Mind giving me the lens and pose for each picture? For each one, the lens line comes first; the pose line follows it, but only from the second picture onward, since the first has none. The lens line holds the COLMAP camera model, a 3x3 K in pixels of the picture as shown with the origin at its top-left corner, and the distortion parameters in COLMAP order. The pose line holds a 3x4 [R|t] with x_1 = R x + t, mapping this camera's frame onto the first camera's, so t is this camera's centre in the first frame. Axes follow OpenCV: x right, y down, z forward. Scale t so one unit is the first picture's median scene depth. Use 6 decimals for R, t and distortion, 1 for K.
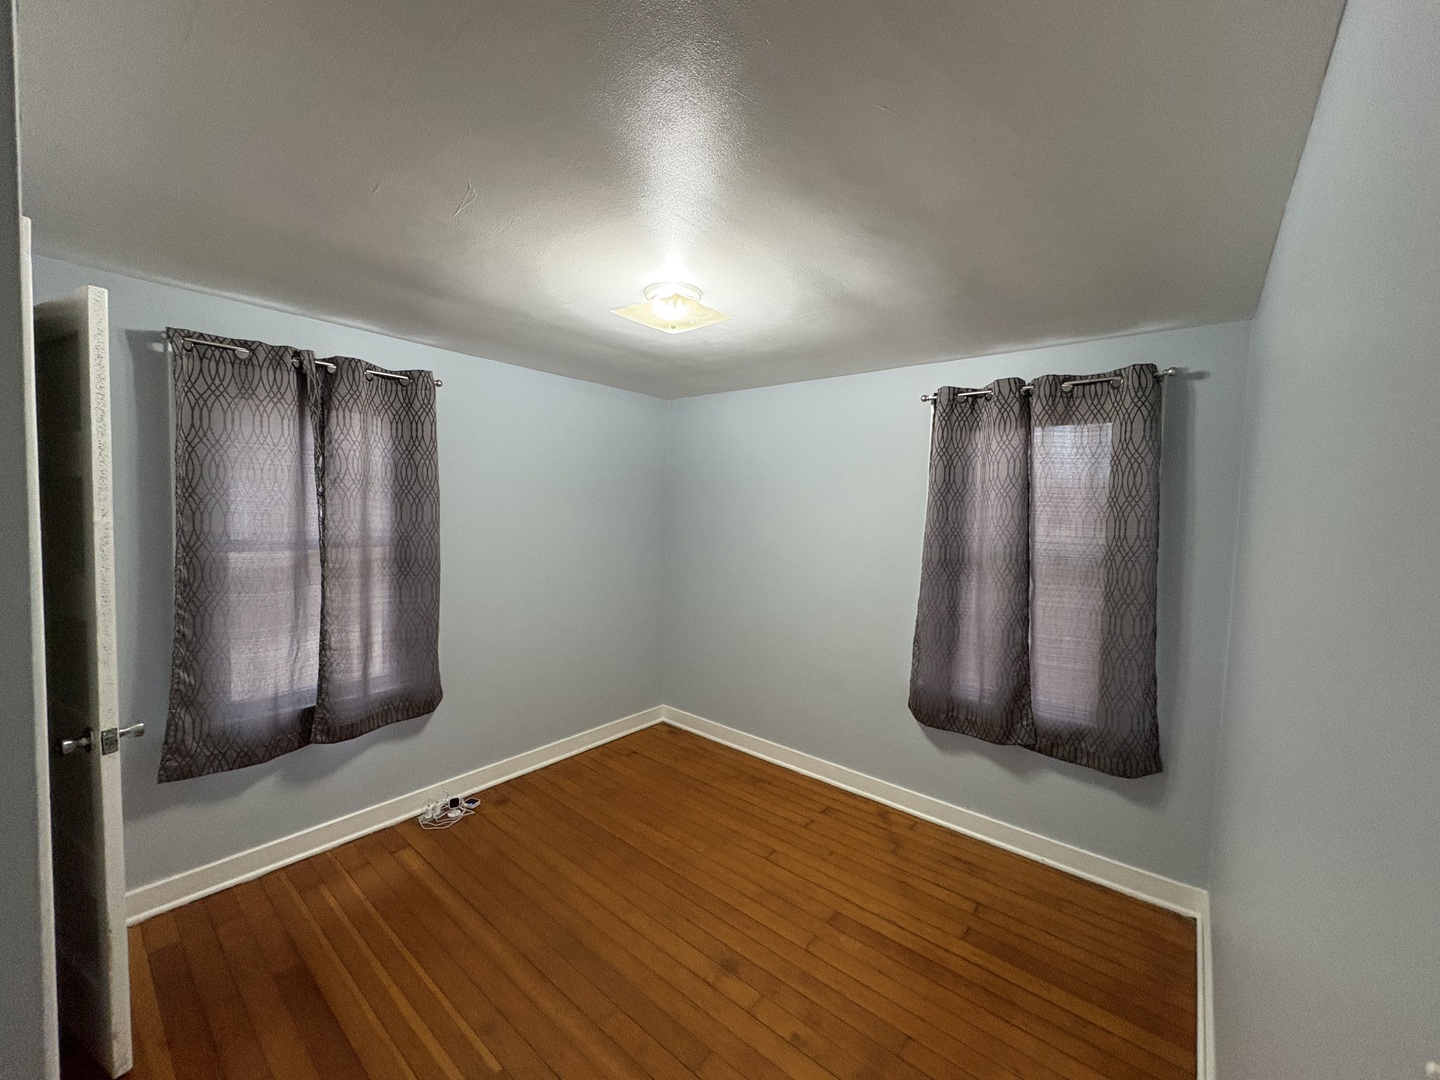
lens RADIAL K [[569.8, 0, 717.8], [0, 569.8, 540.8], [0, 0, 1]] dist [-0.000881, 0.000003]
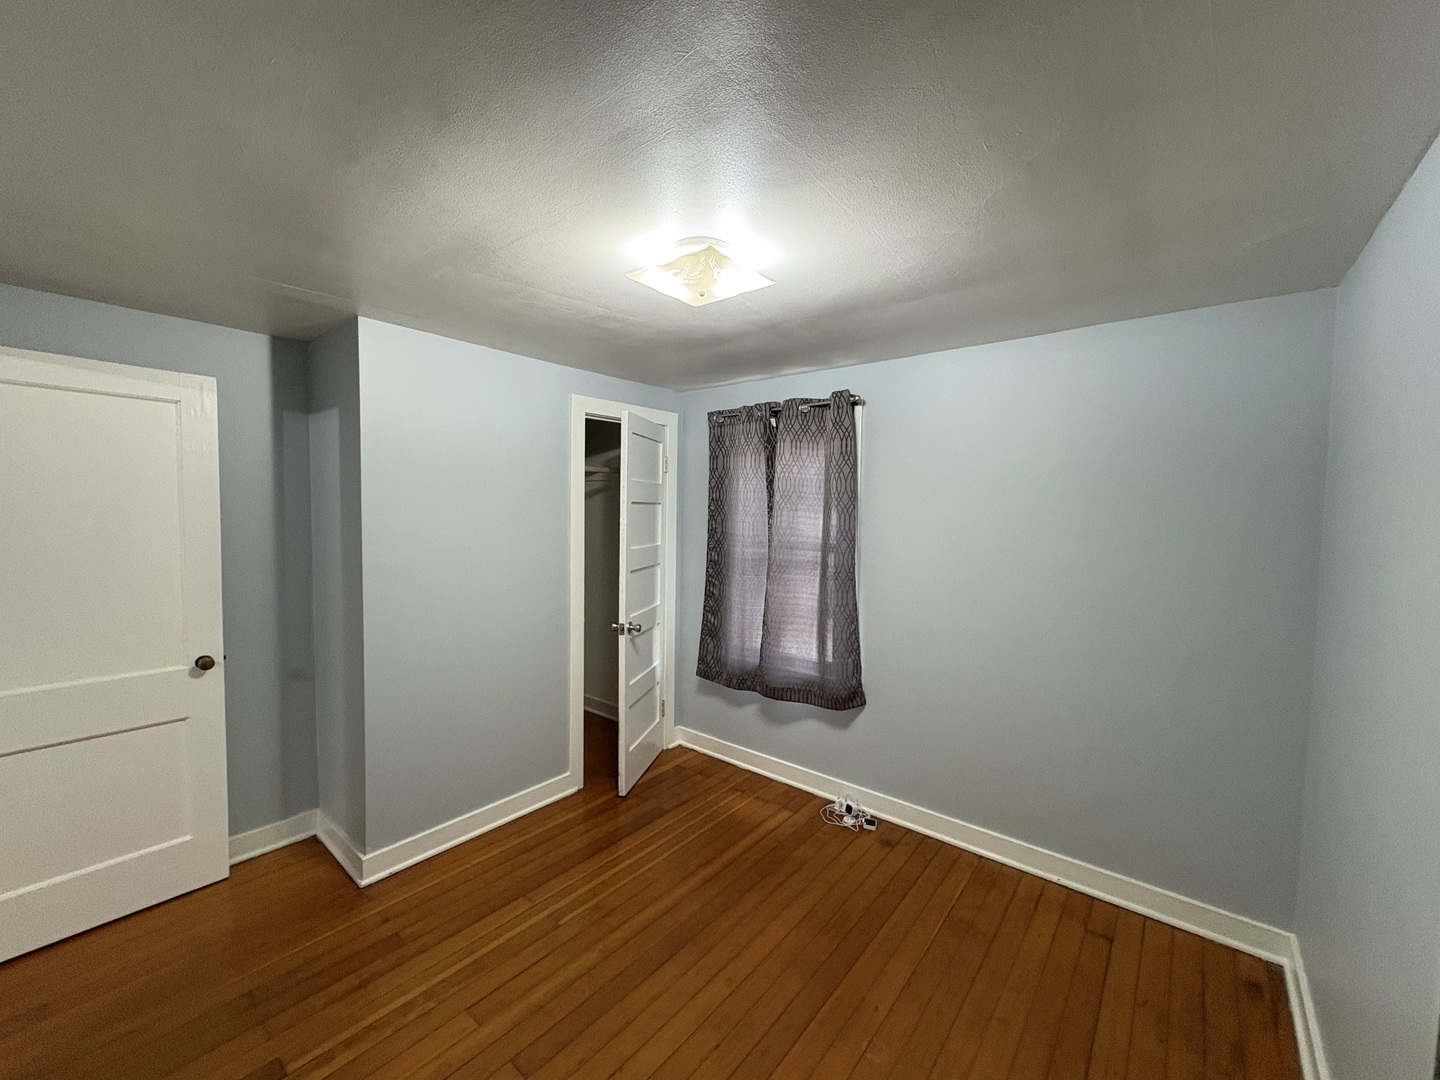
lens RADIAL K [[569.8, 0, 717.8], [0, 569.8, 540.8], [0, 0, 1]] dist [-0.000881, 0.000003]
pose [[0.007315, 0.030698, -0.999502, 0.586146], [-0.071084, 0.997016, 0.030101, -0.032304], [0.997444, 0.070828, 0.009476, 0.797243]]
